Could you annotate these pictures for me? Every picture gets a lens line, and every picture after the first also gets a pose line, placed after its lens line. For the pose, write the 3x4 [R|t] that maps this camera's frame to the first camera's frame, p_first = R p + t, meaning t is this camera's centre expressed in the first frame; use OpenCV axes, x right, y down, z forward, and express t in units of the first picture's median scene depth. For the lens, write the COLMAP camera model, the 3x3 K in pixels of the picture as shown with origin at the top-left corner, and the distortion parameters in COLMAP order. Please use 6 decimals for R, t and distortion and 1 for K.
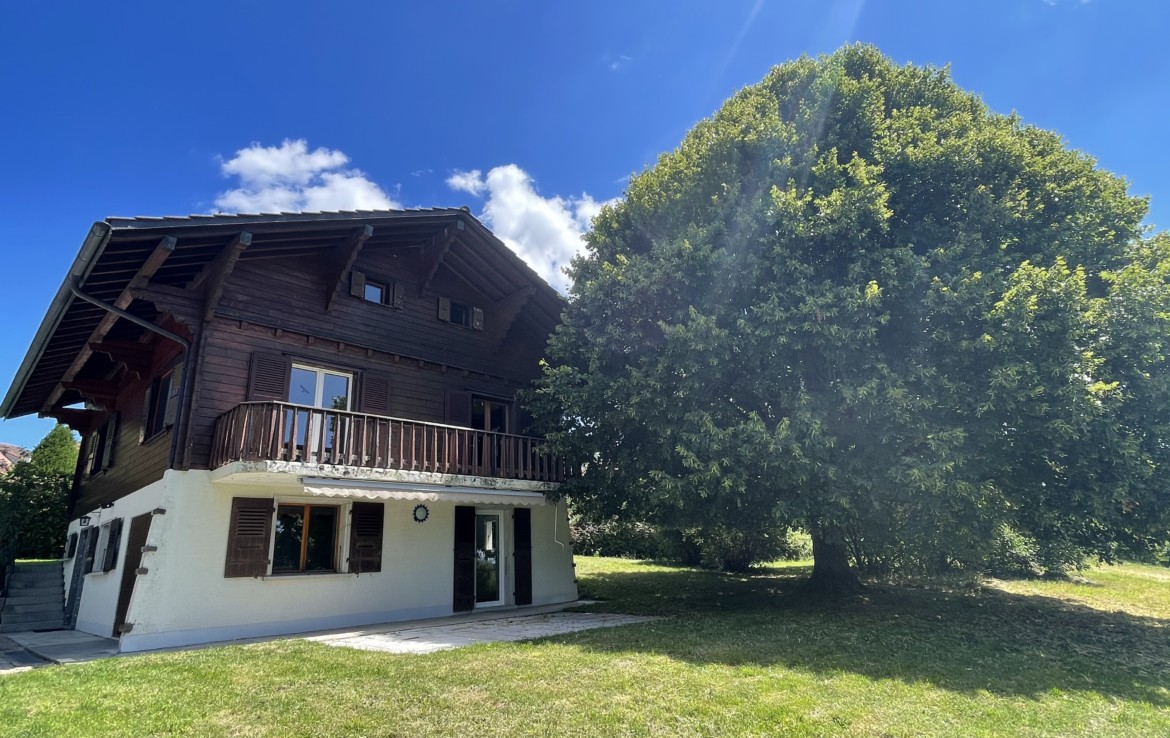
lens RADIAL K [[626.8, 0, 581.3], [0, 626.8, 367.7], [0, 0, 1]] dist [-0.002943, 0.001623]
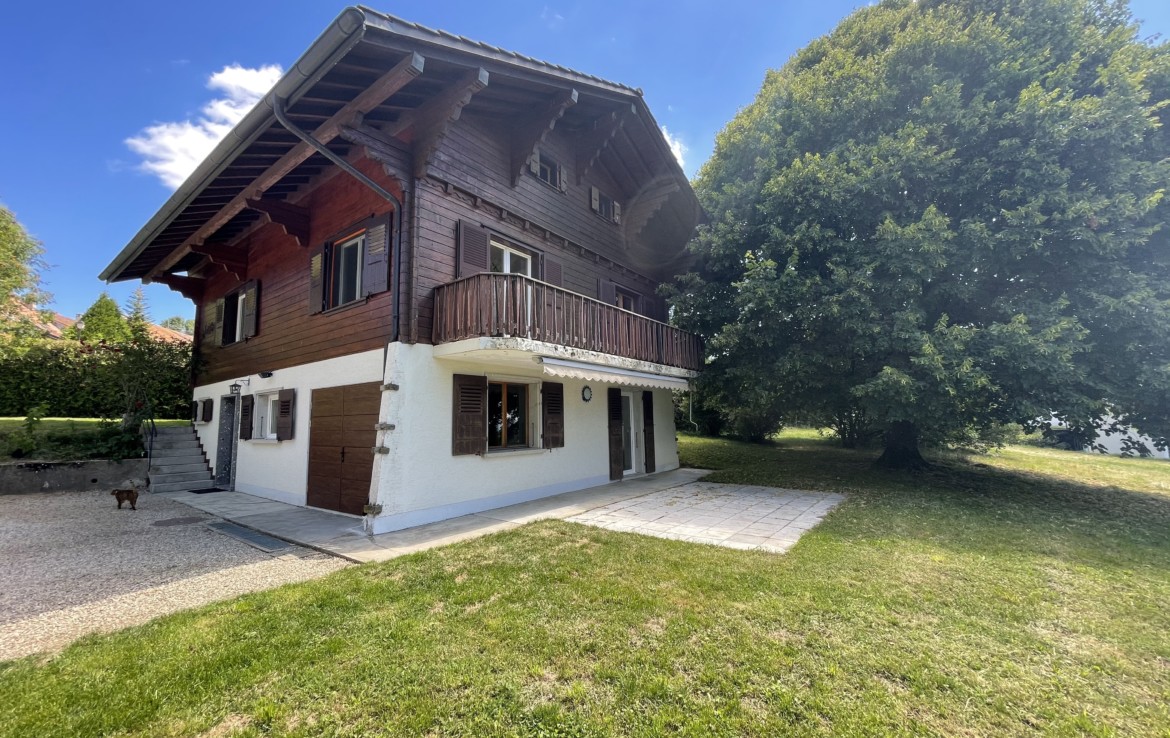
lens RADIAL K [[468.3, 0, 579.4], [0, 468.3, 368.2], [0, 0, 1]] dist [0.002556, -0.002031]
pose [[0.991234, 0.041796, 0.125334, -0.437150], [-0.064122, 0.981615, 0.179780, 0.055263], [-0.115516, -0.186241, 0.975690, 0.271850]]
